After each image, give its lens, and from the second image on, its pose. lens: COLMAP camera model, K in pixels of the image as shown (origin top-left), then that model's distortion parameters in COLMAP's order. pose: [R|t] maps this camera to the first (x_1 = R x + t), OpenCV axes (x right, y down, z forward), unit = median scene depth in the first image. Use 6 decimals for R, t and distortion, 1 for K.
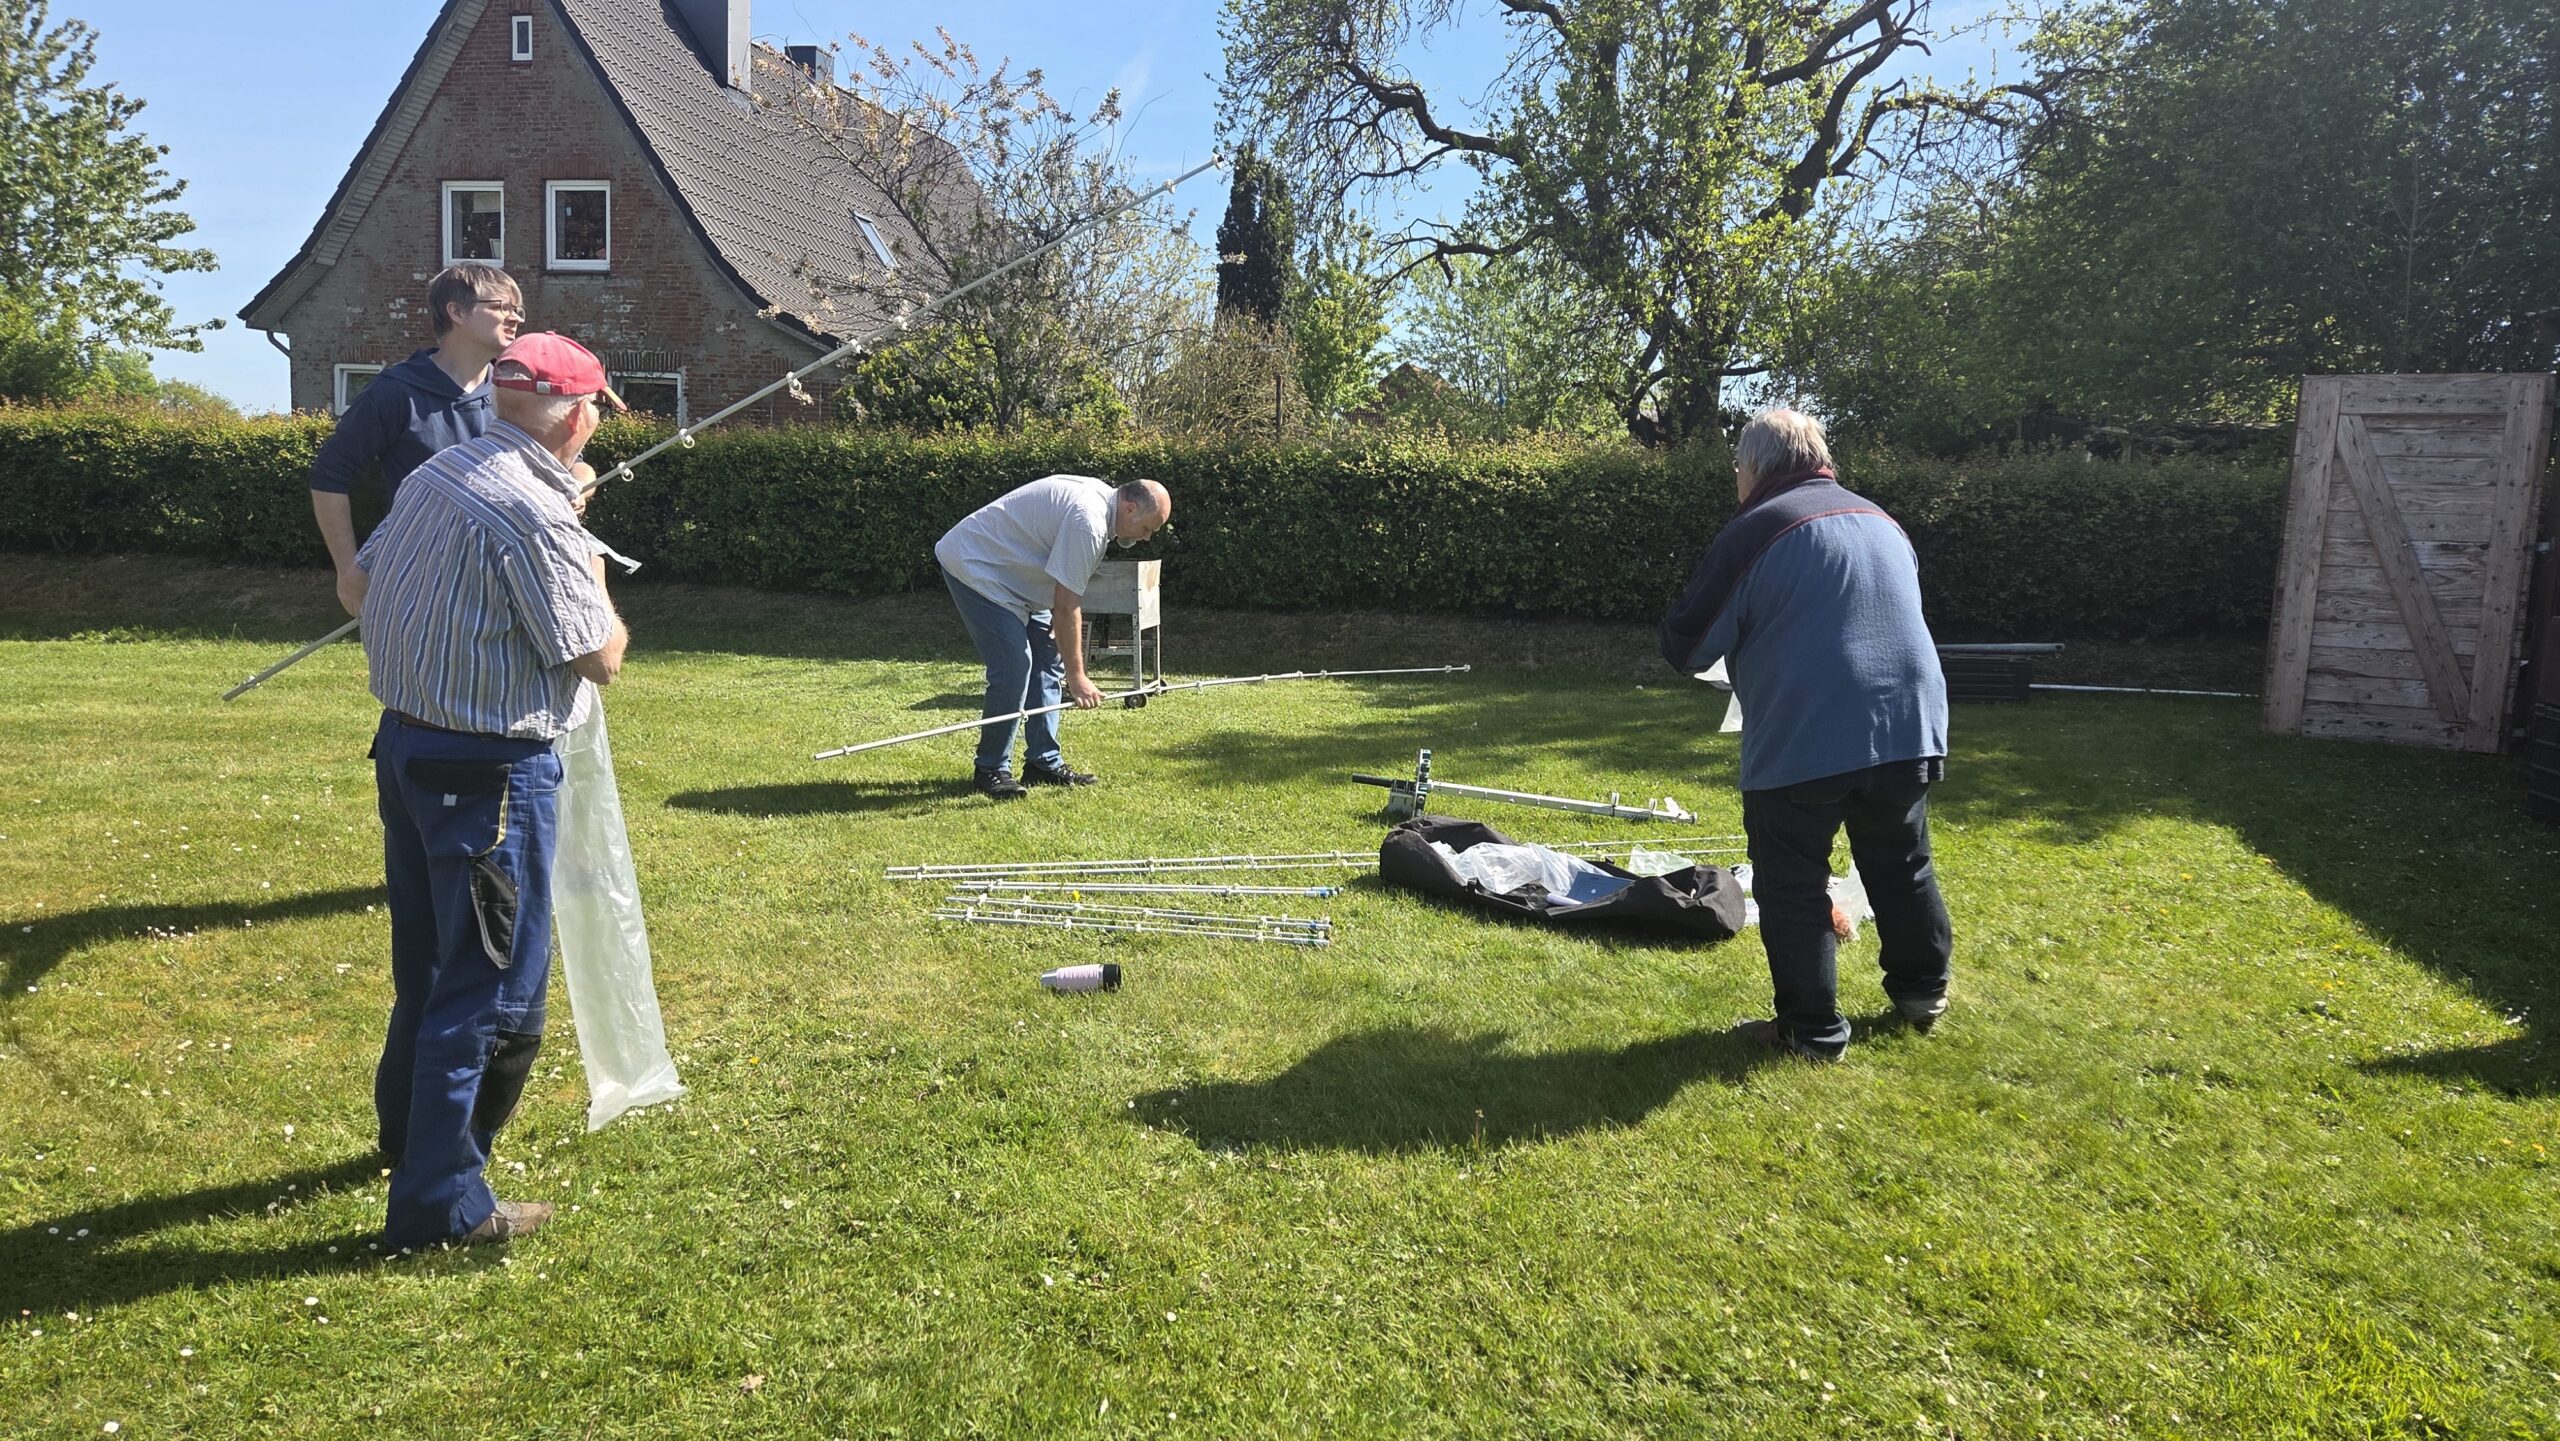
lens RADIAL K [[1598.0, 0, 1298.1], [0, 1598.0, 720.1], [0, 0, 1]] dist [-0.004906, -0.012719]
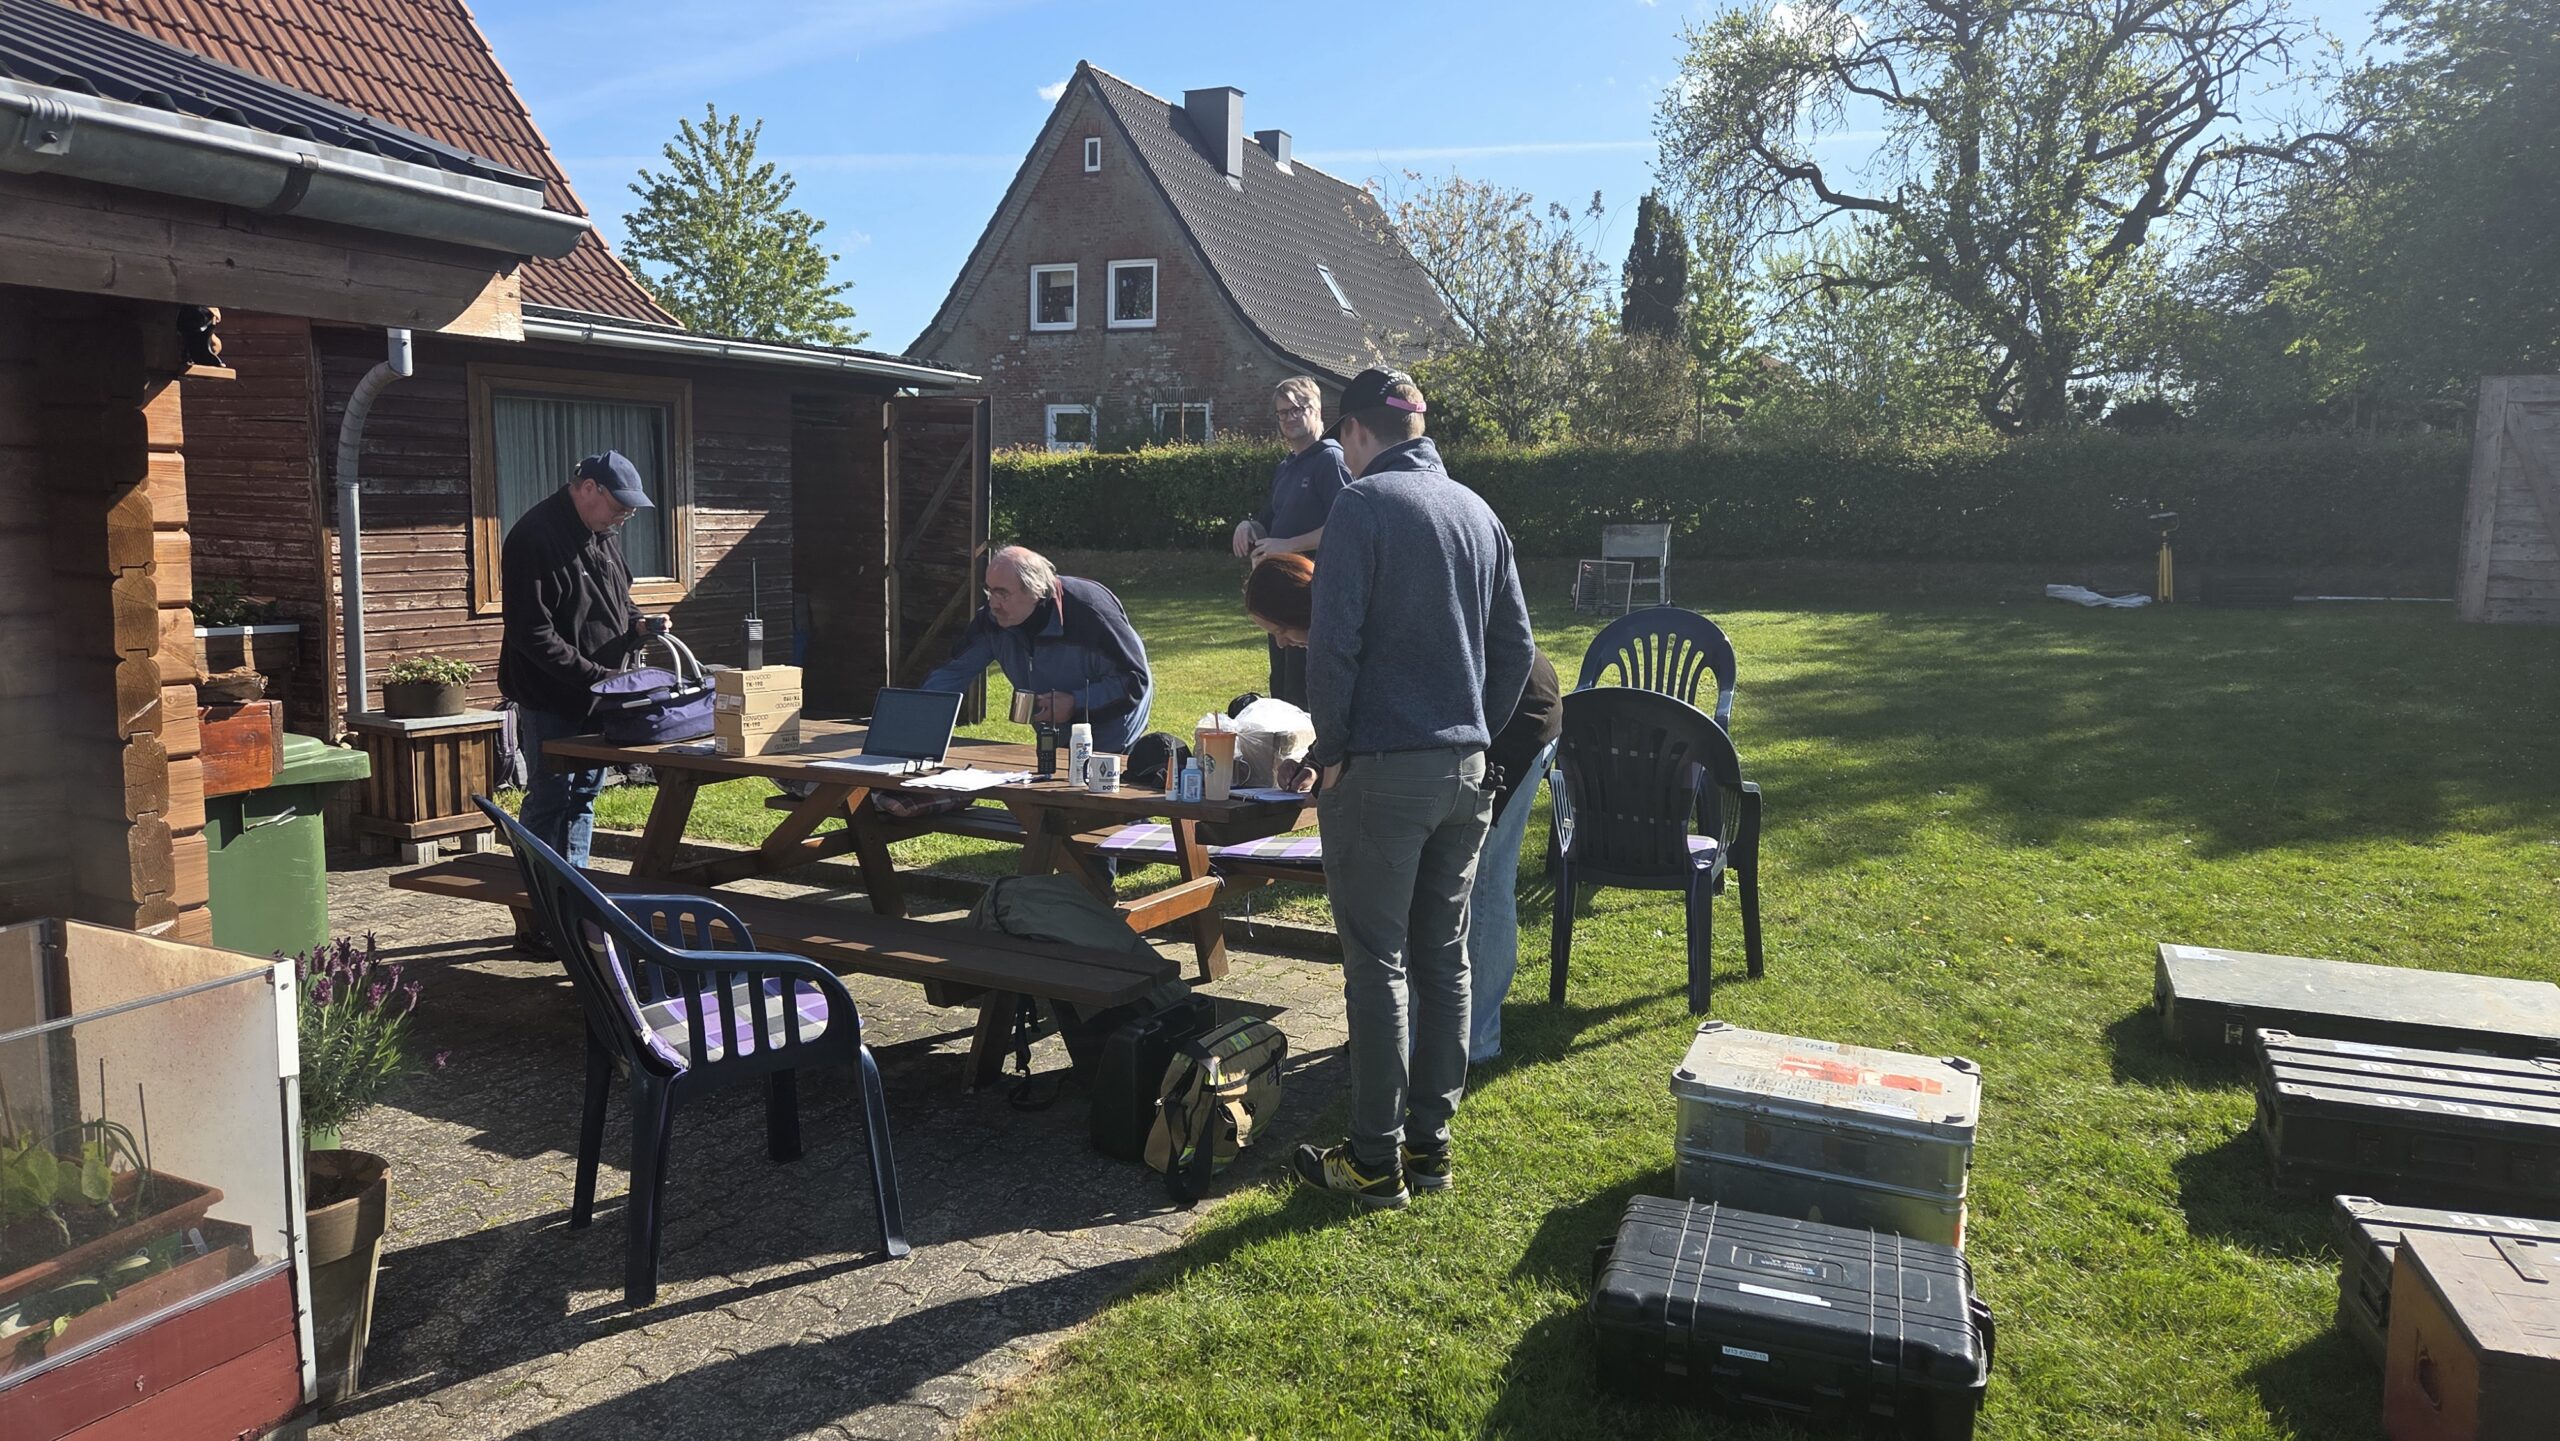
lens RADIAL K [[1598.0, 0, 1260.0], [0, 1598.0, 726.2], [0, 0, 1]] dist [-0.004906, -0.012719]
pose [[0.976196, 0.000378, -0.216890, -0.079915], [0.001335, 0.999969, 0.007753, 0.048382], [0.216886, -0.007858, 0.976165, -0.349771]]
